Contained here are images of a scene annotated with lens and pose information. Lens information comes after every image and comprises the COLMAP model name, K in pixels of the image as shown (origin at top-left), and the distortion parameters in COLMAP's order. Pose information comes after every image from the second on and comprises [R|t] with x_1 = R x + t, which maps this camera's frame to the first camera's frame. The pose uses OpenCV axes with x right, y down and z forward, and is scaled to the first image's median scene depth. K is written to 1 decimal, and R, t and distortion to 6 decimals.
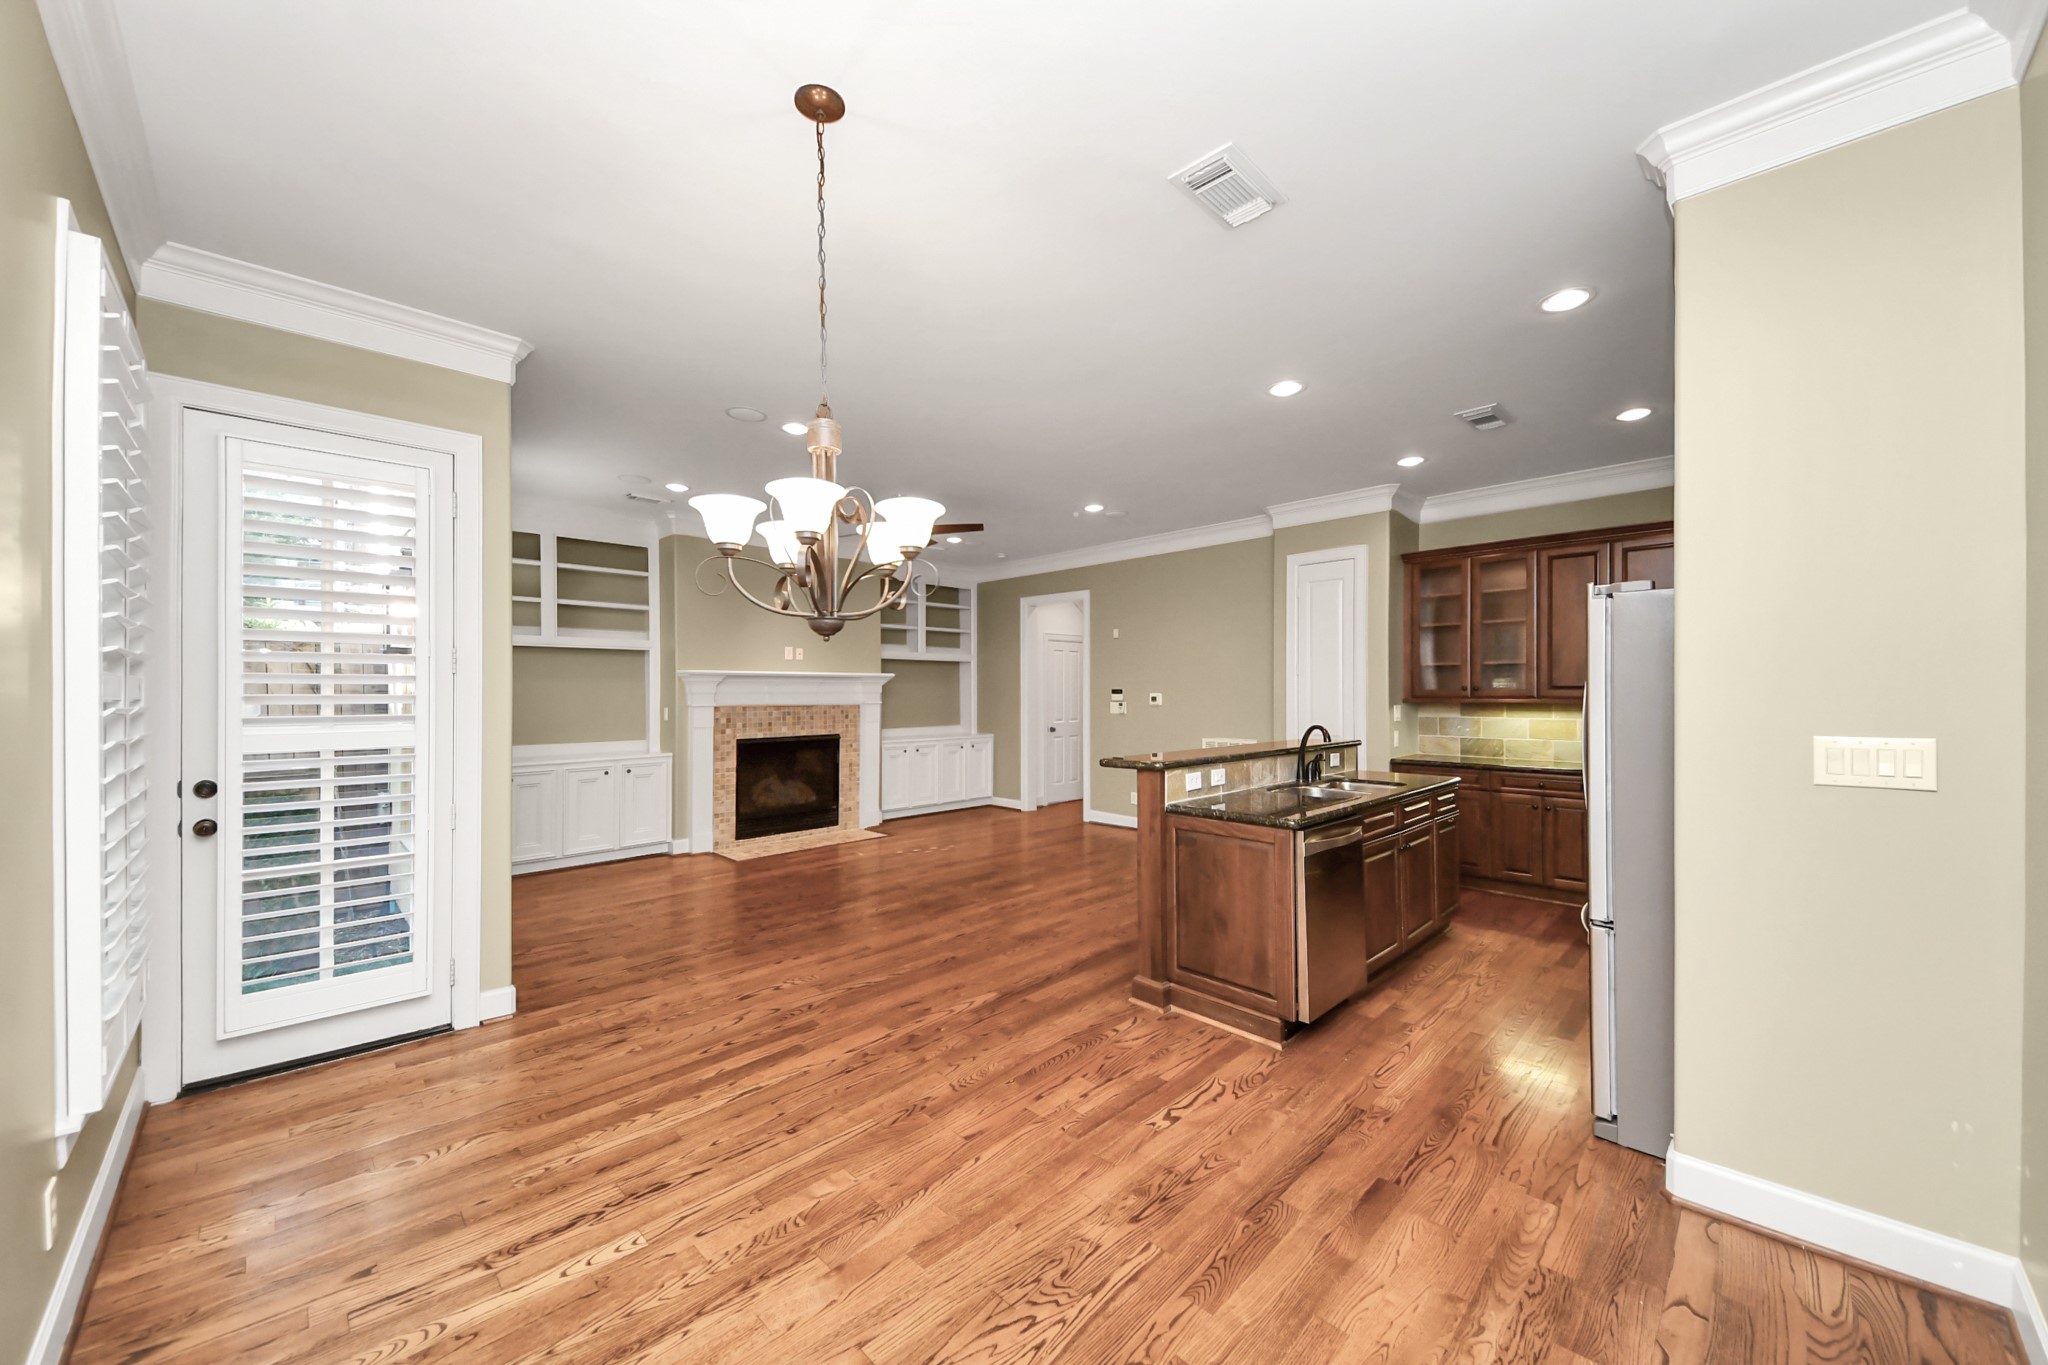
lens RADIAL K [[749.7, 0, 1022.0], [0, 749.7, 689.3], [0, 0, 1]] dist [0.015563, -0.014759]
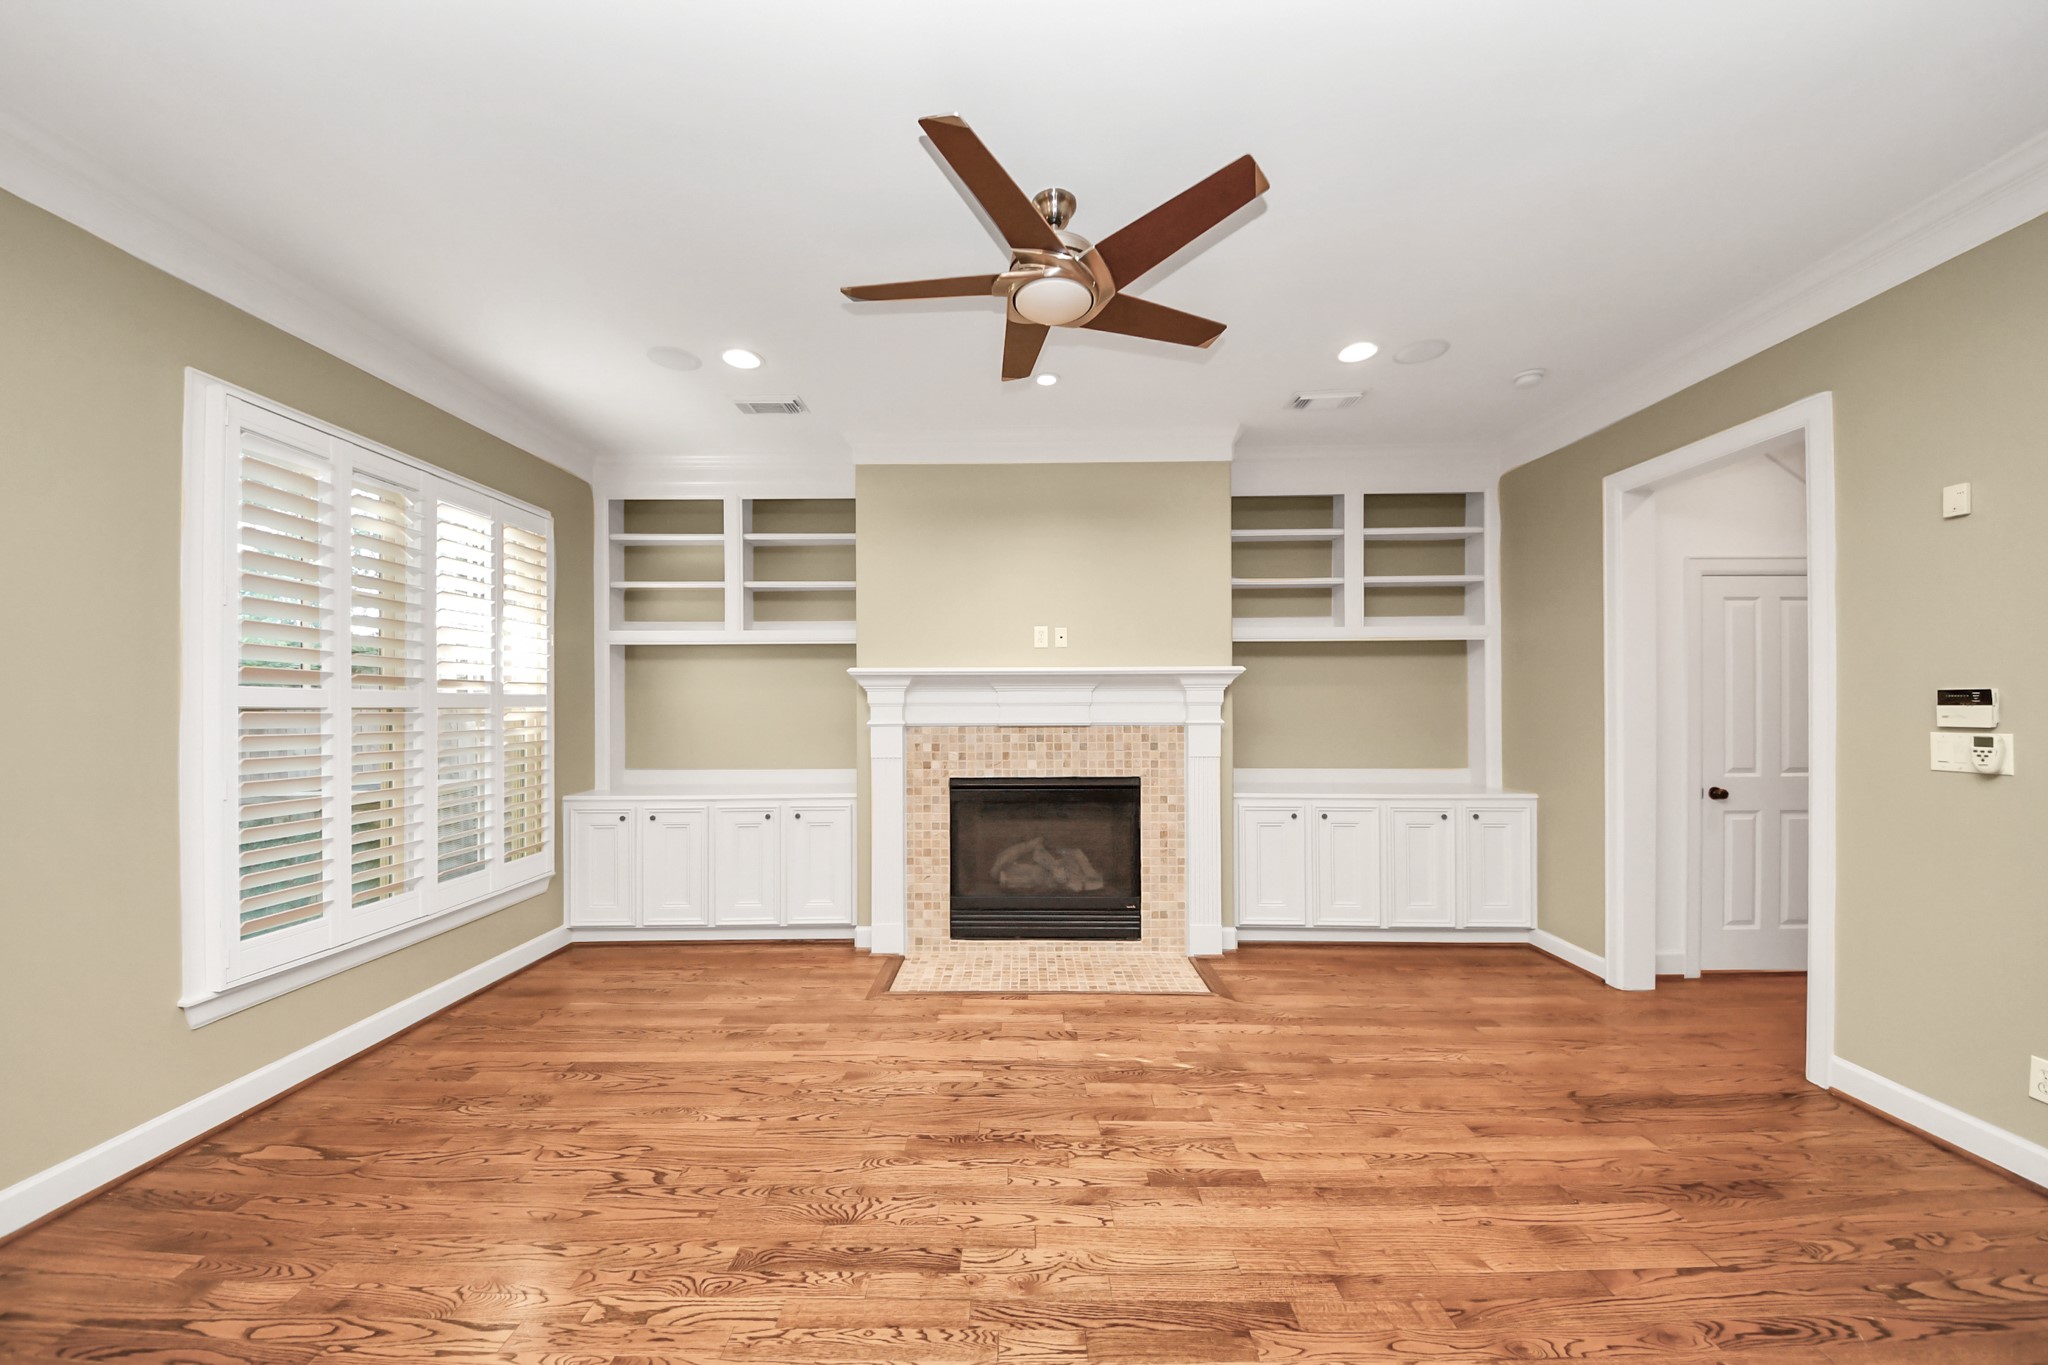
lens RADIAL K [[739.3, 0, 1033.5], [0, 739.3, 700.1], [0, 0, 1]] dist [0.029788, 0.000033]
pose [[0.684813, -0.006108, -0.728693, 0.104391], [0.005028, 0.999981, -0.003657, 0.004046], [0.728701, -0.001160, 0.684831, 0.564637]]
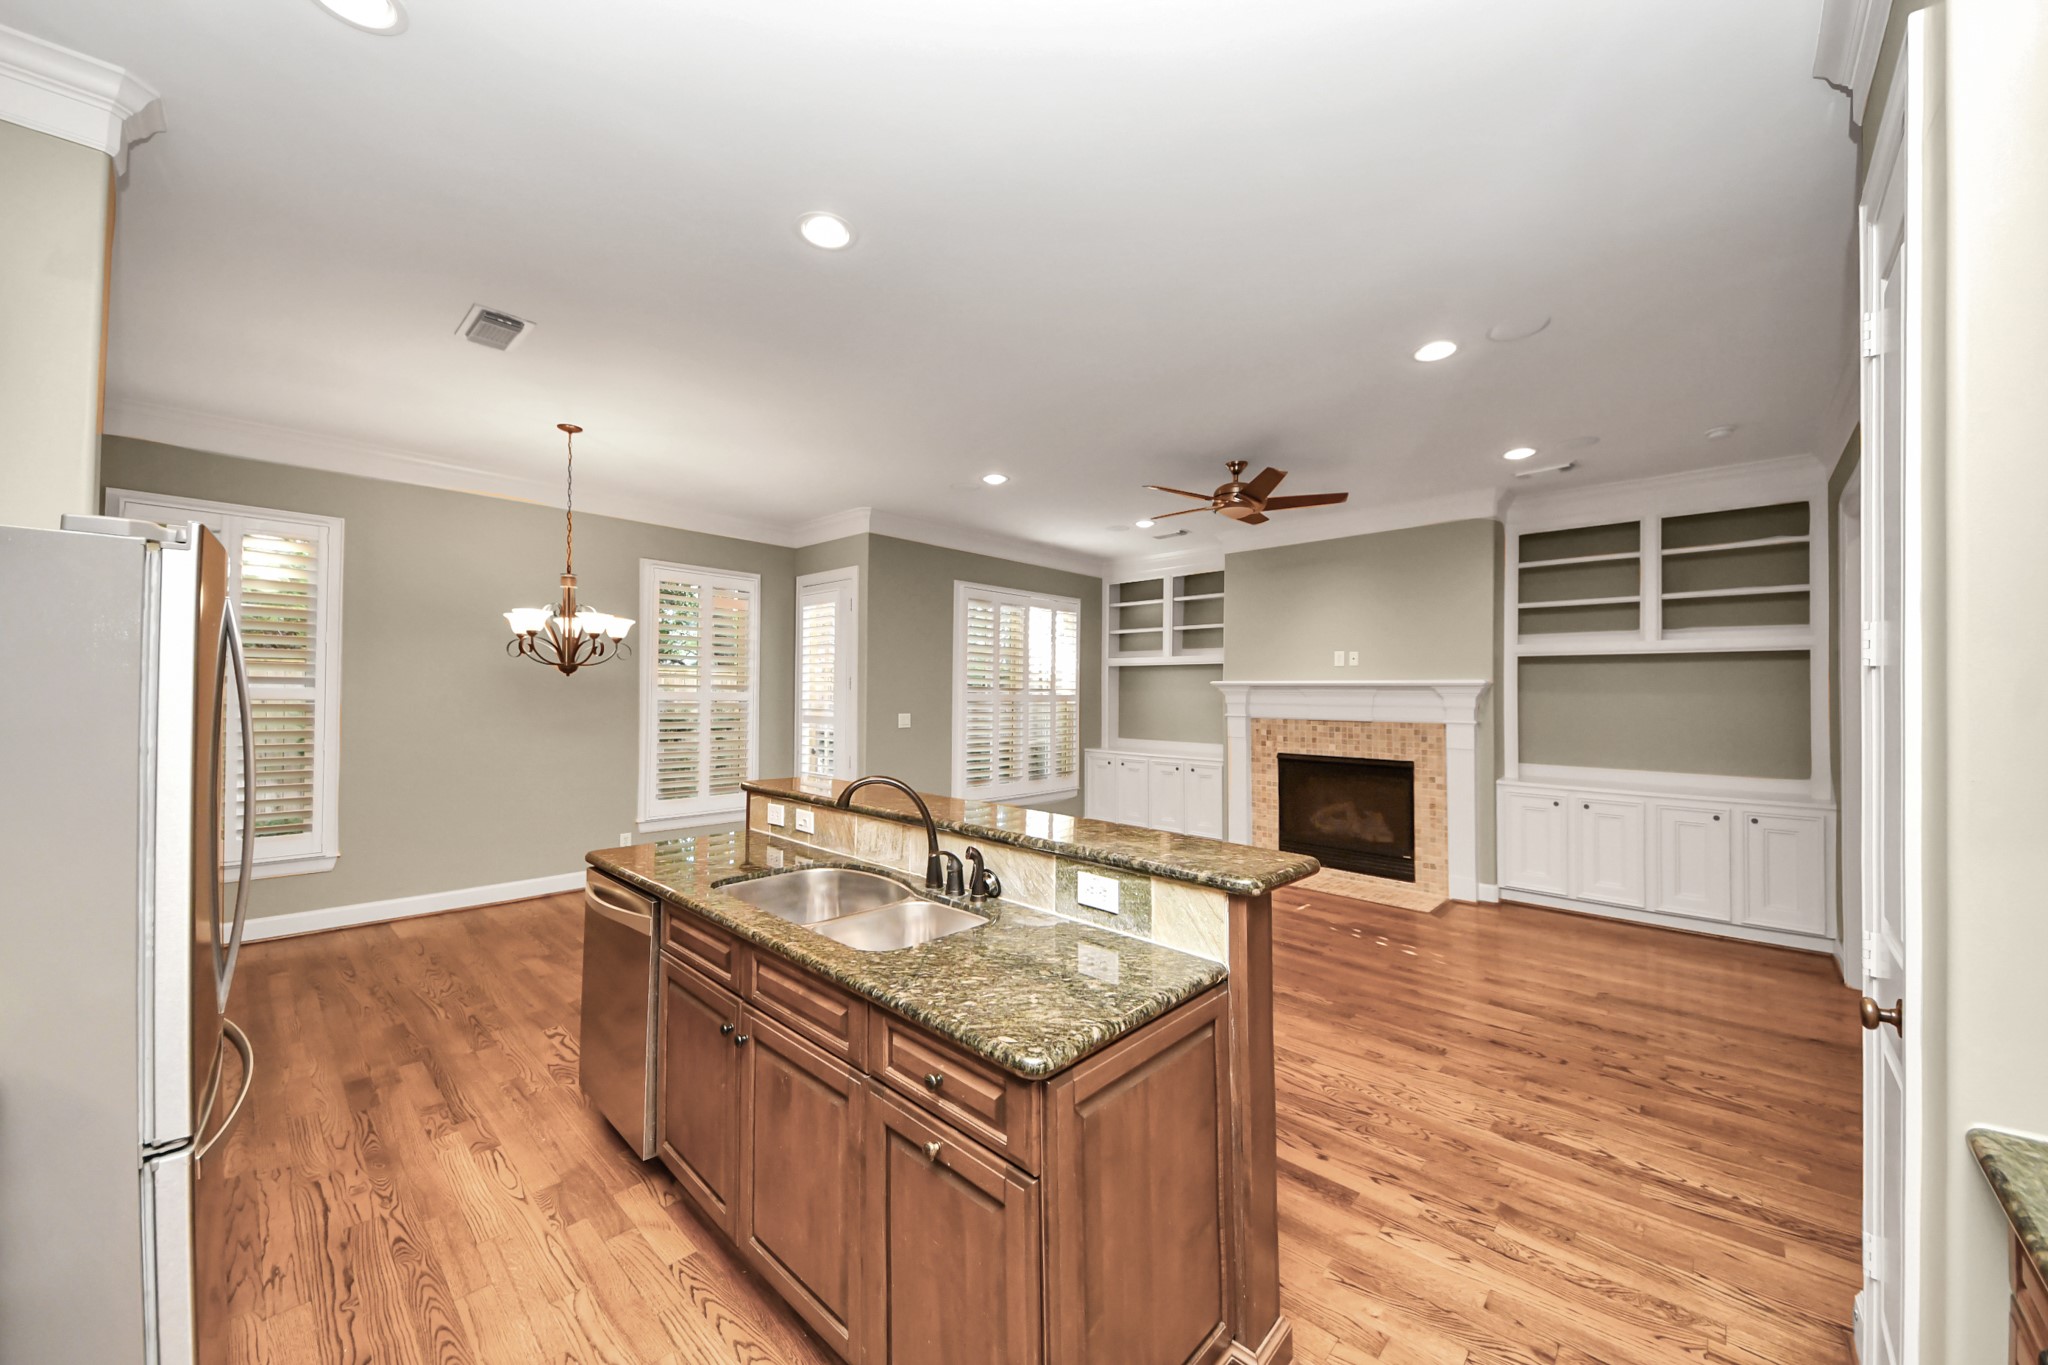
lens RADIAL K [[749.7, 0, 1022.0], [0, 749.7, 689.3], [0, 0, 1]] dist [0.015563, -0.014759]
pose [[-0.017097, -0.005648, -0.999838, 0.516360], [-0.007356, 0.999958, -0.005523, -0.005489], [0.999827, 0.007260, -0.017137, 0.620848]]
